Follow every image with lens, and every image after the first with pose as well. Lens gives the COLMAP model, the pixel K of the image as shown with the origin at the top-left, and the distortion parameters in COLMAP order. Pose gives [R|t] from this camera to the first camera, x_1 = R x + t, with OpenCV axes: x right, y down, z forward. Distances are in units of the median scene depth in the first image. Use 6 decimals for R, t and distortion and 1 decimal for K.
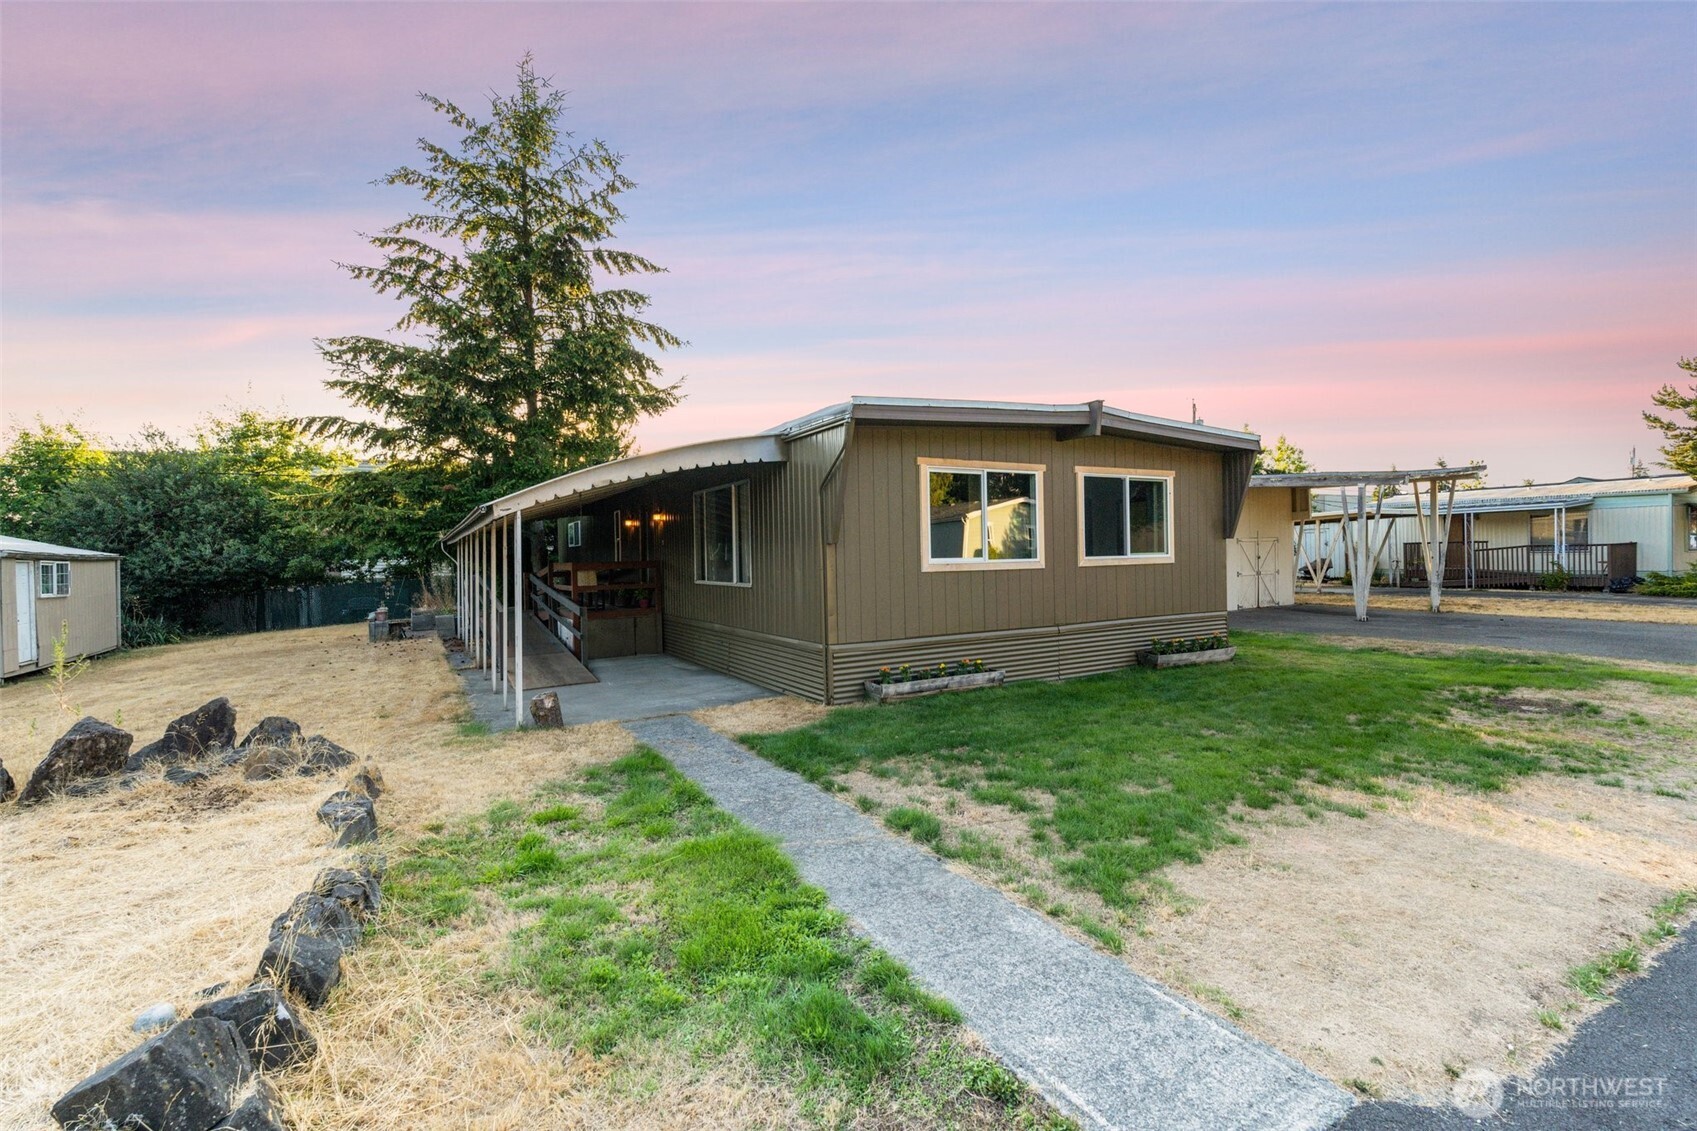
lens RADIAL K [[791.4, 0, 848.5], [0, 791.4, 565.5], [0, 0, 1]] dist [-0.000628, -0.000100]
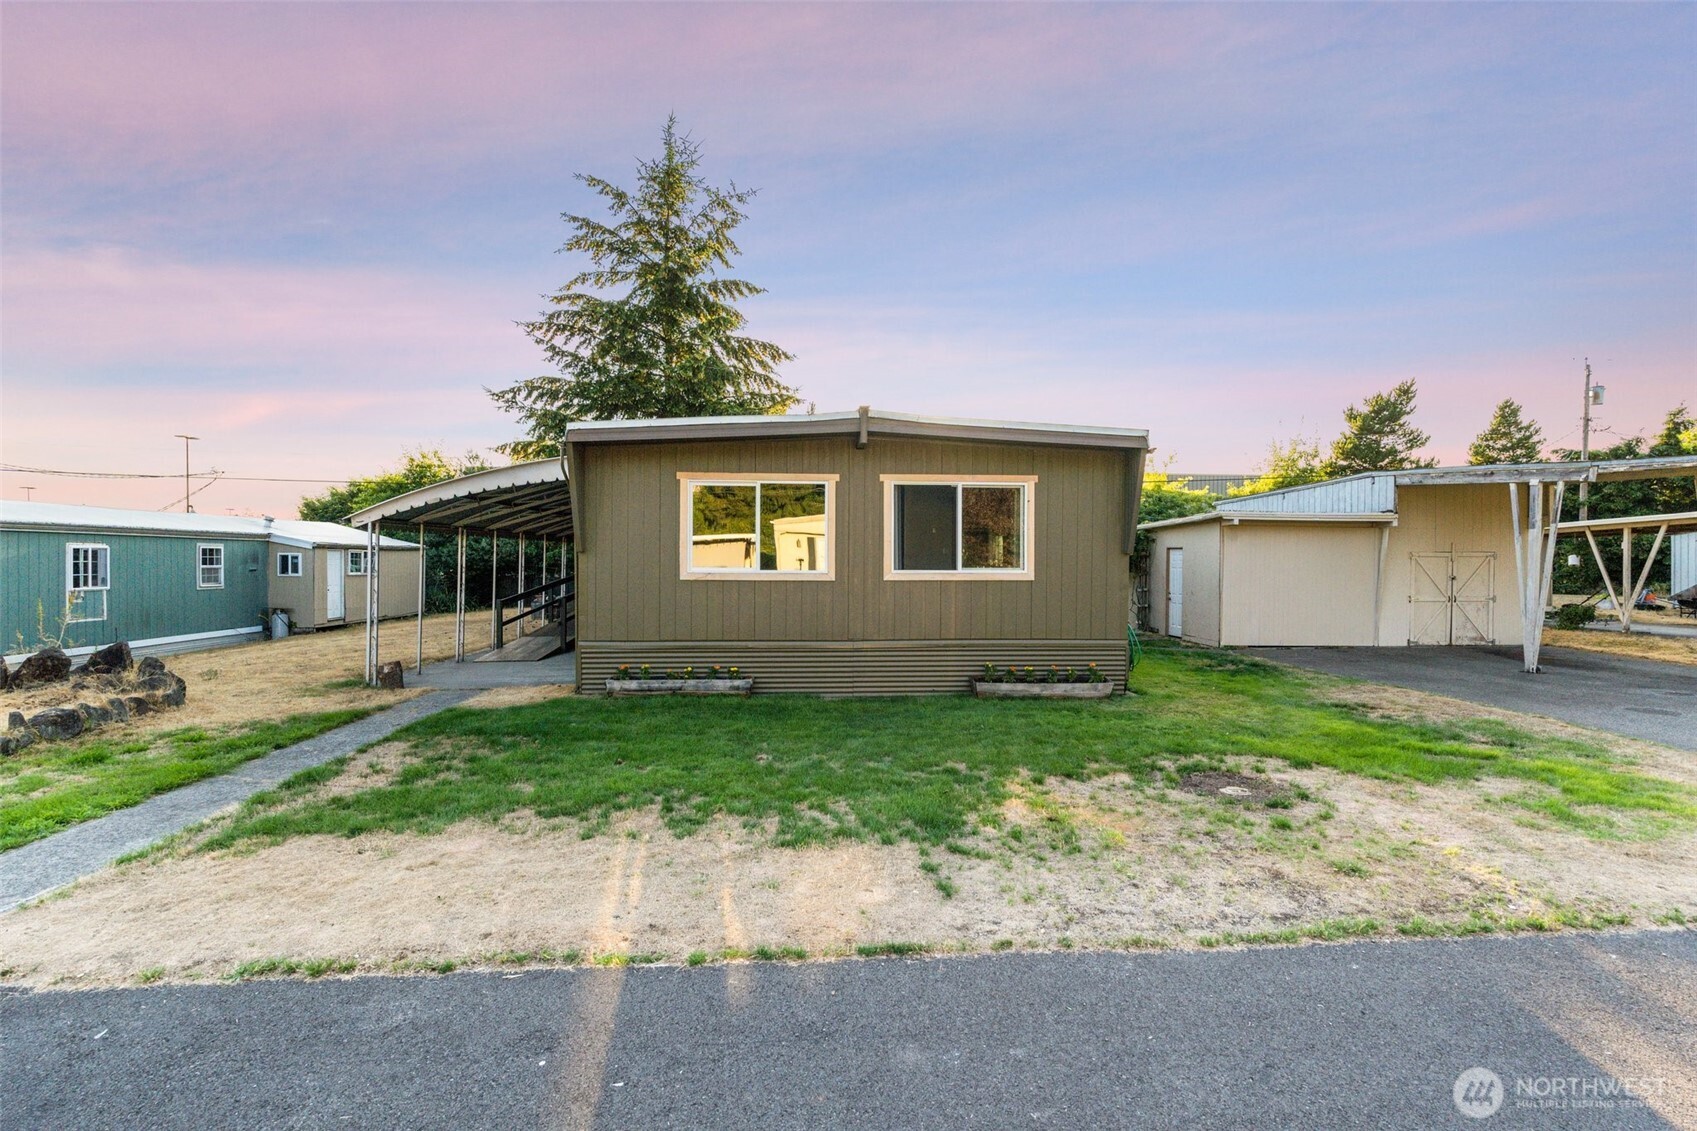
lens RADIAL K [[813.7, 0, 848.5], [0, 813.7, 565.5], [0, 0, 1]] dist [0.001610, -0.000230]
pose [[0.889836, 0.029647, -0.455316, 0.667741], [-0.028238, 0.999552, 0.009899, -0.023875], [0.455405, 0.004049, 0.890275, 0.107821]]
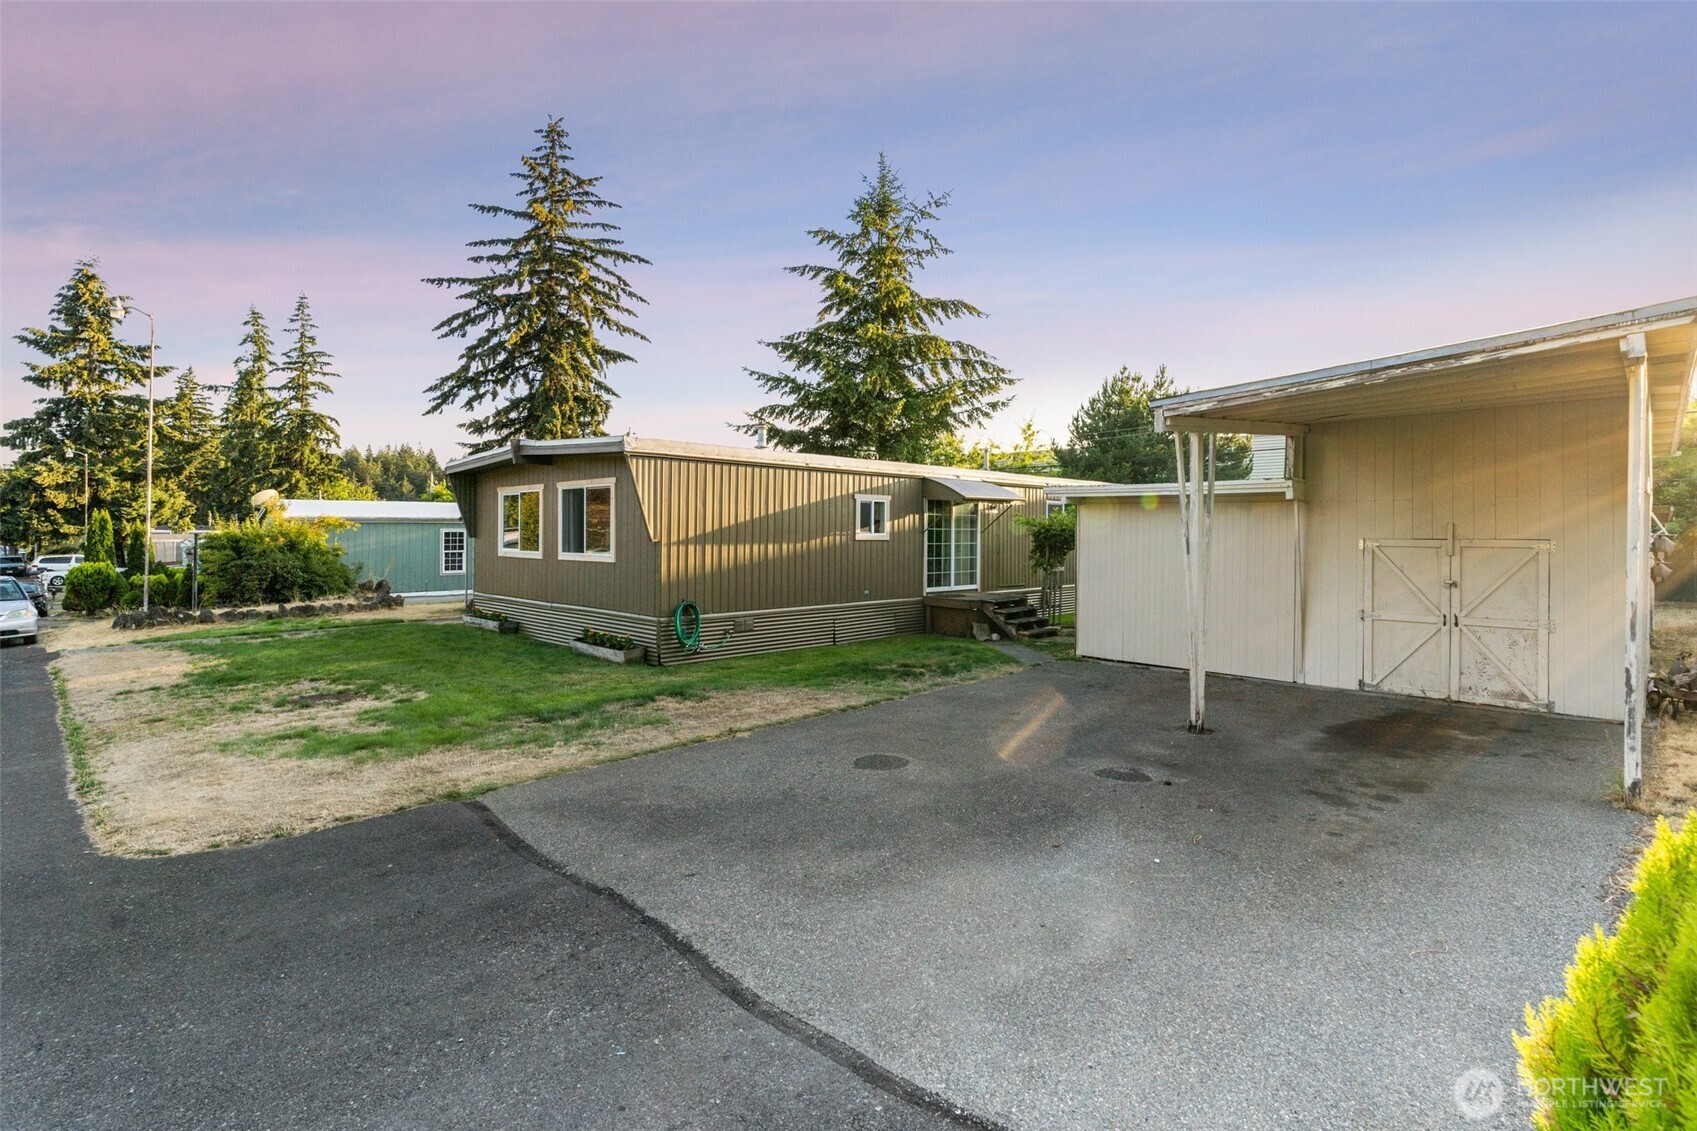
lens RADIAL K [[801.2, 0, 849.9], [0, 801.2, 534.2], [0, 0, 1]] dist [-0.000452, -0.000114]
pose [[0.280496, 0.032056, -0.959320, 1.588030], [-0.021391, 0.999403, 0.027141, -0.080882], [0.959617, 0.012908, 0.281014, 1.044425]]
